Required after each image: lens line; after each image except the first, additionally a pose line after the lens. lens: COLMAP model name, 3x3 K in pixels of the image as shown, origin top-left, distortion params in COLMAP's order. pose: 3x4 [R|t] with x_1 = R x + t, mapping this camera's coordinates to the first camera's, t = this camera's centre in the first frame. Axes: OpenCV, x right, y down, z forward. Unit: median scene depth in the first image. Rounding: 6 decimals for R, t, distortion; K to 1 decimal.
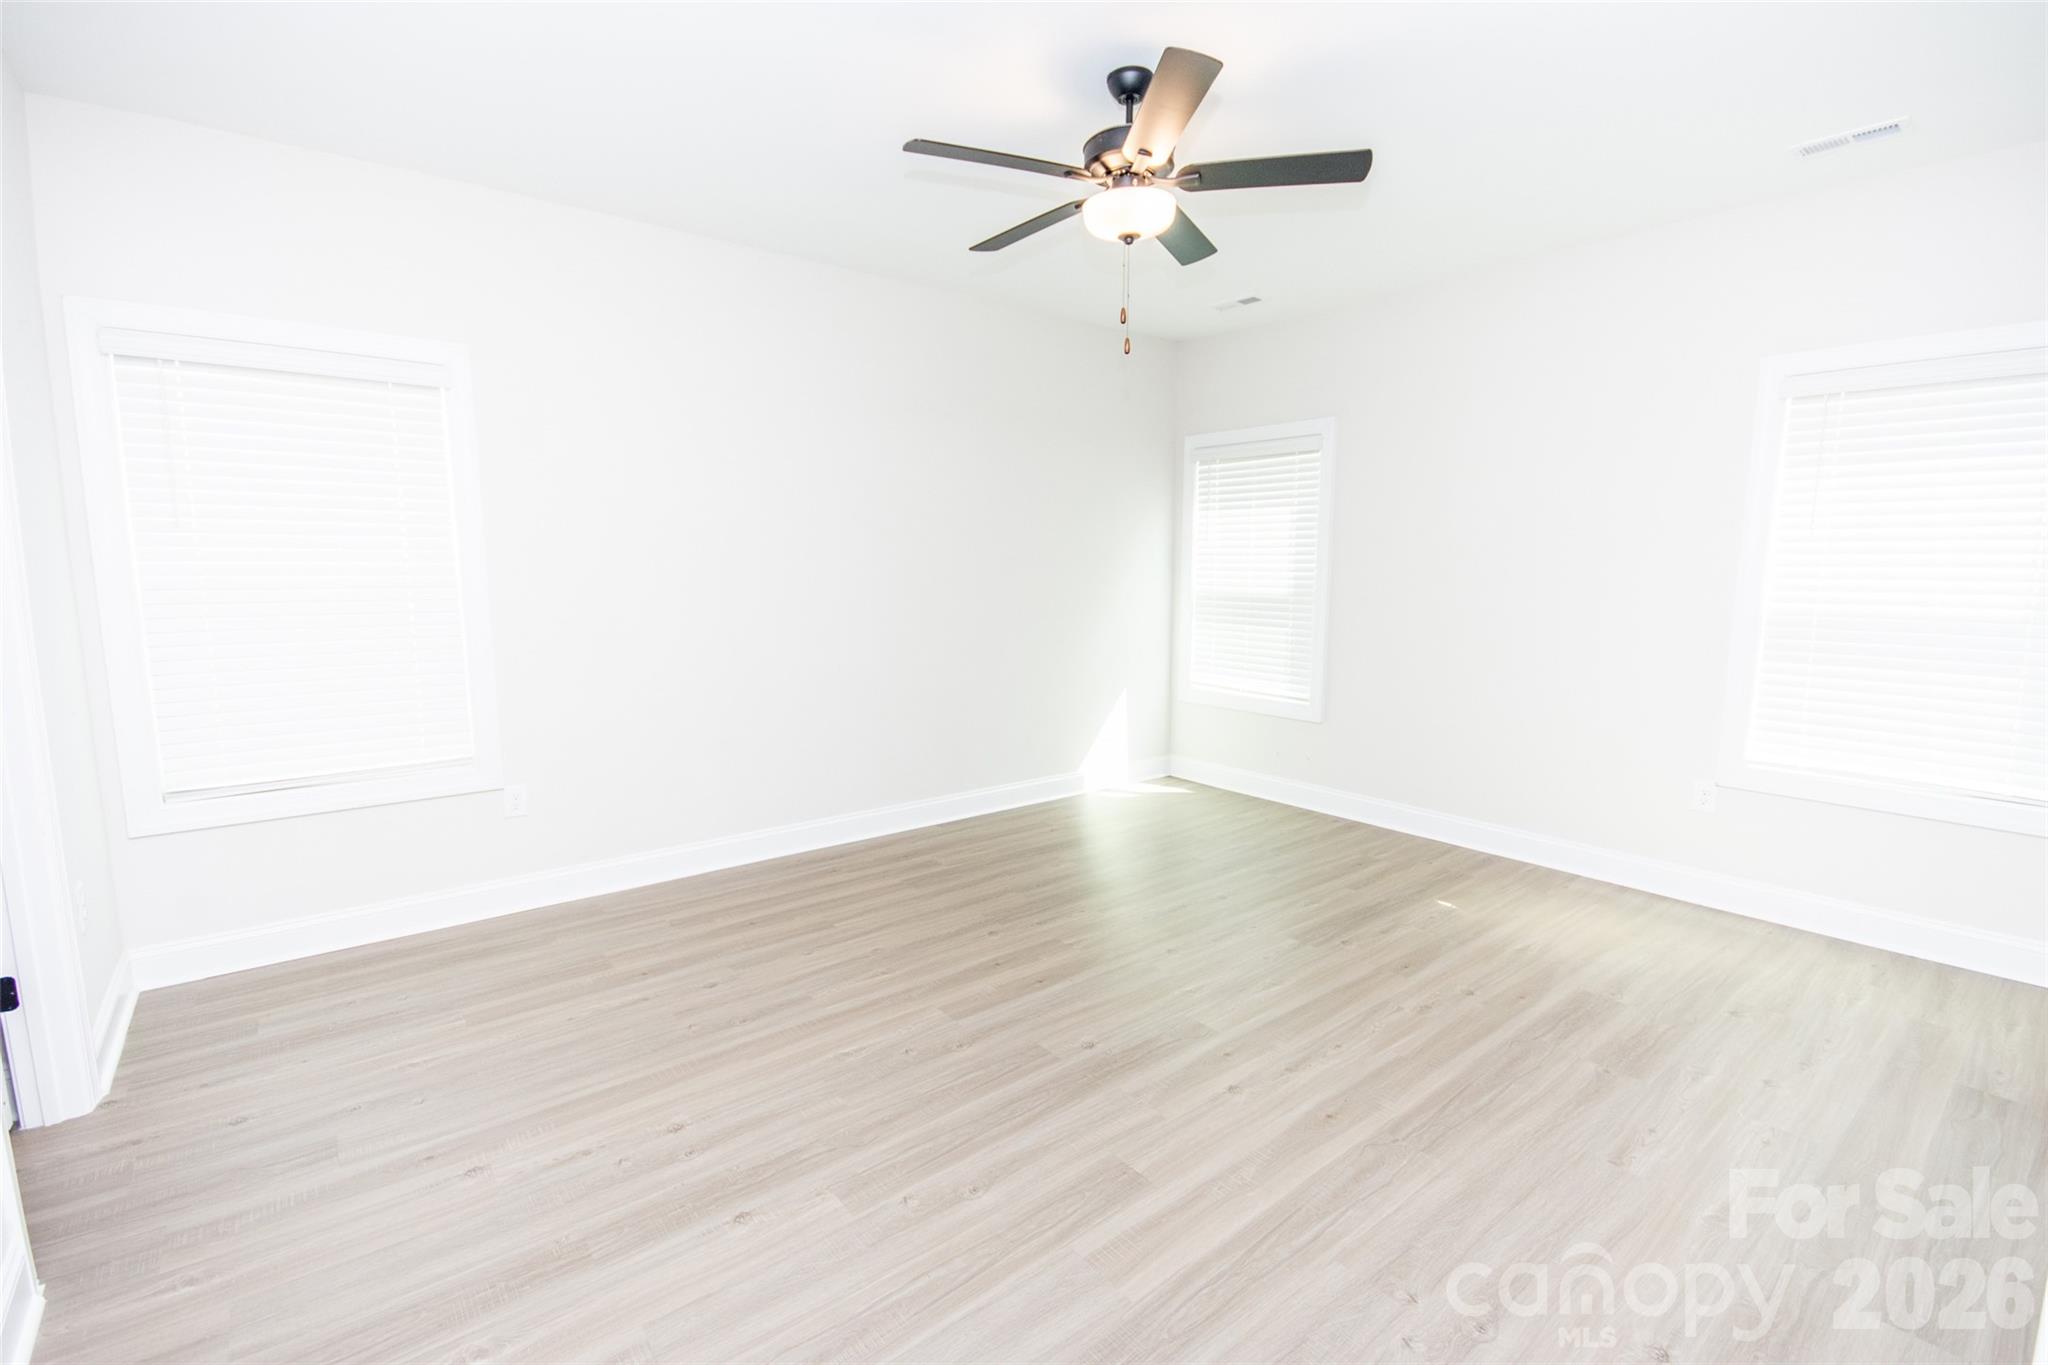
lens RADIAL K [[902.6, 0, 1038.8], [0, 902.6, 684.4], [0, 0, 1]] dist [0.011808, -0.013416]
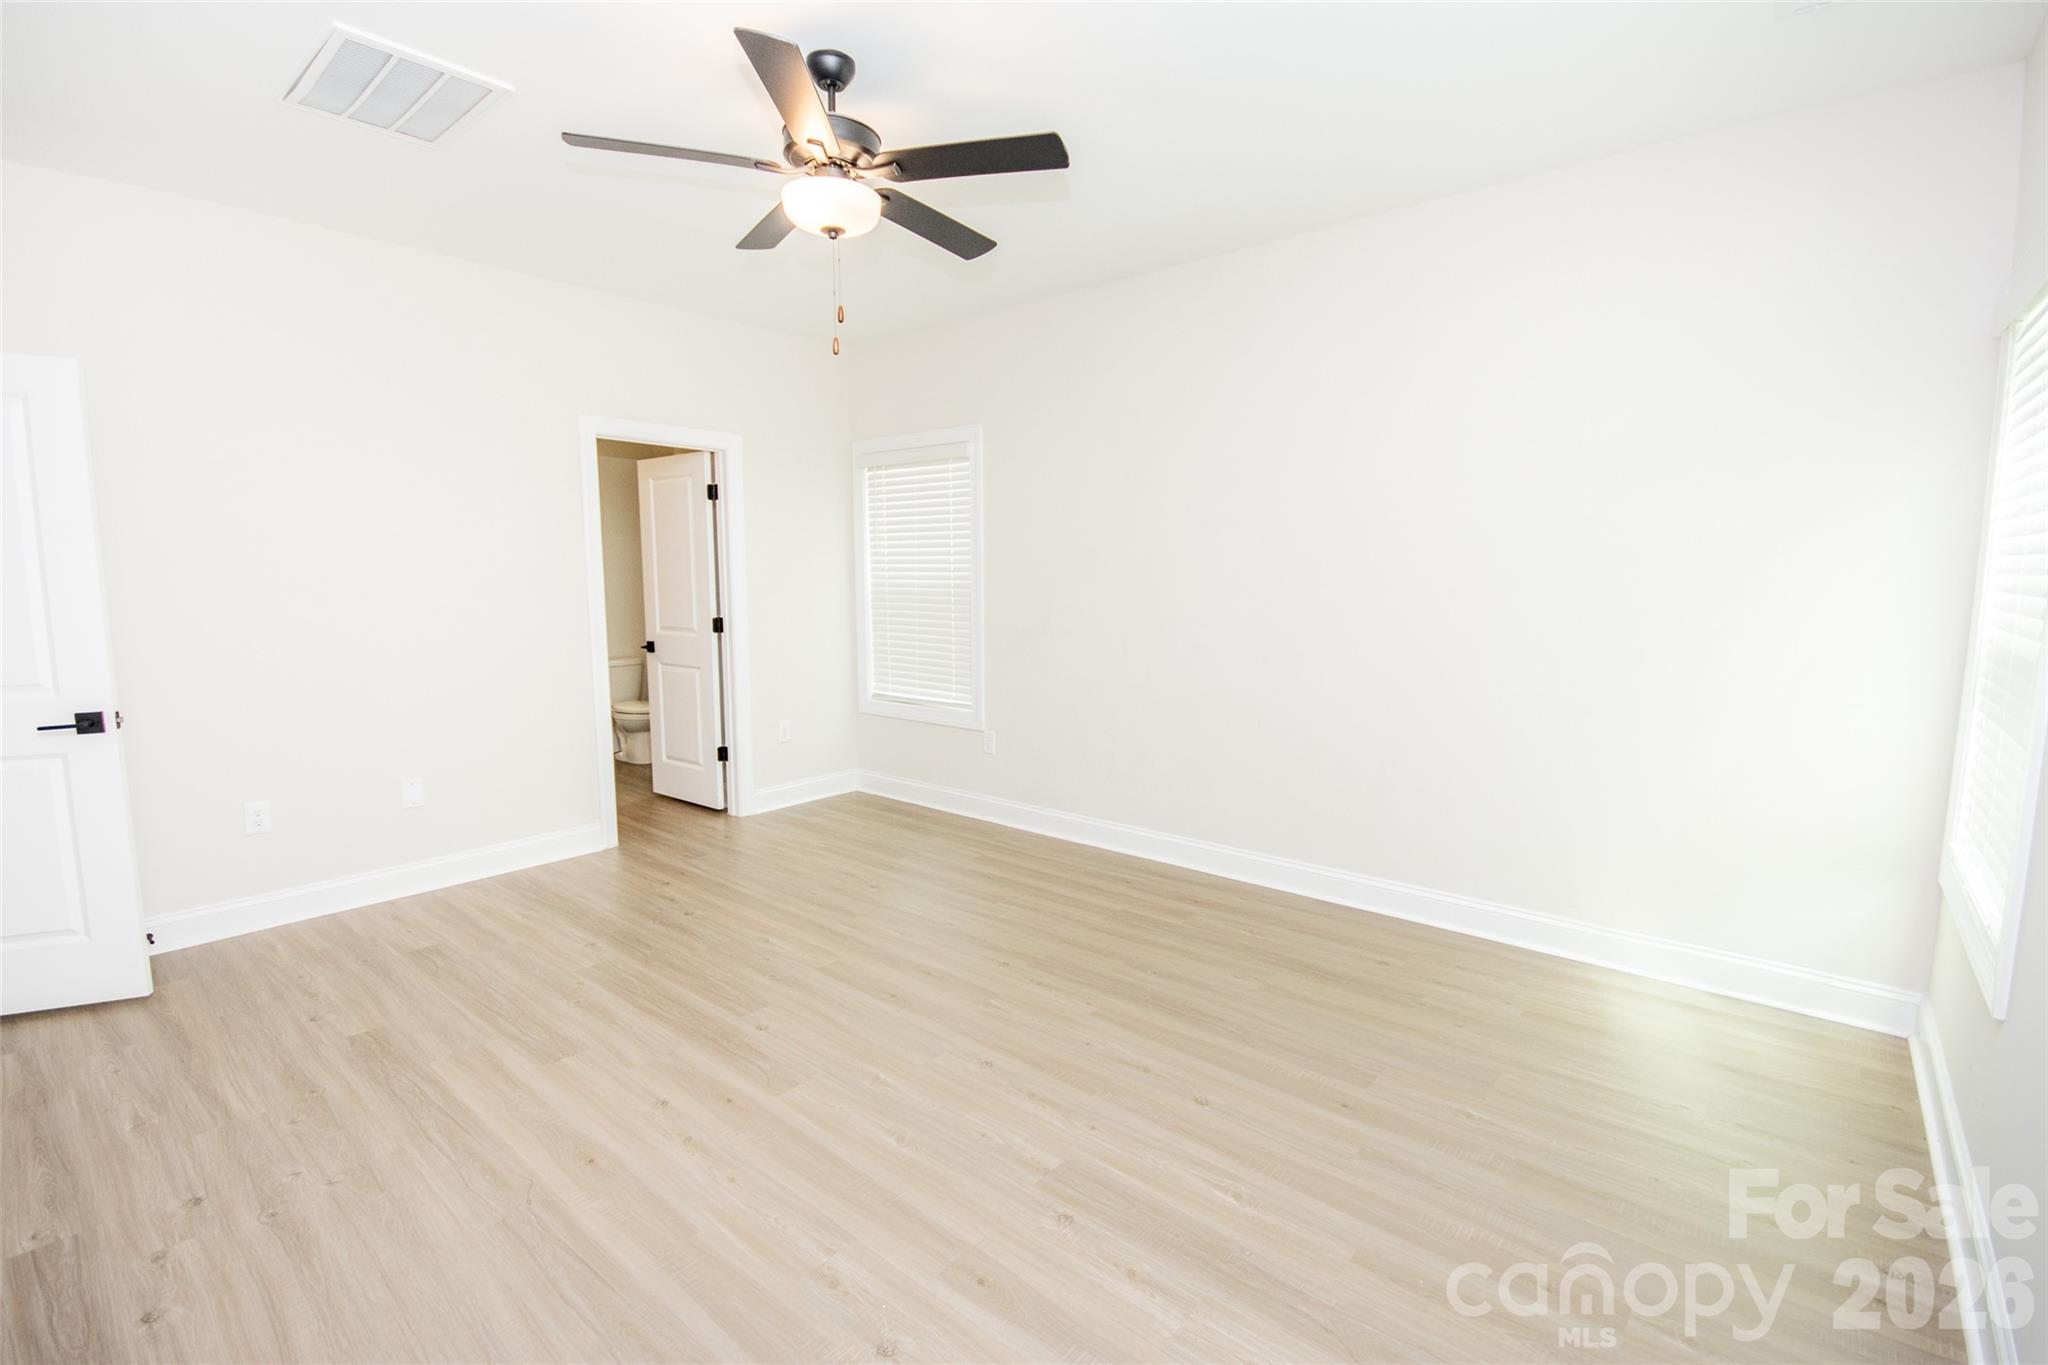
lens RADIAL K [[902.6, 0, 1038.8], [0, 902.6, 684.4], [0, 0, 1]] dist [0.011808, -0.013416]
pose [[0.191698, 0.117389, -0.974408, 0.871617], [-0.125122, 0.987643, 0.094368, -0.116150], [0.973446, 0.103830, 0.204017, 0.821184]]
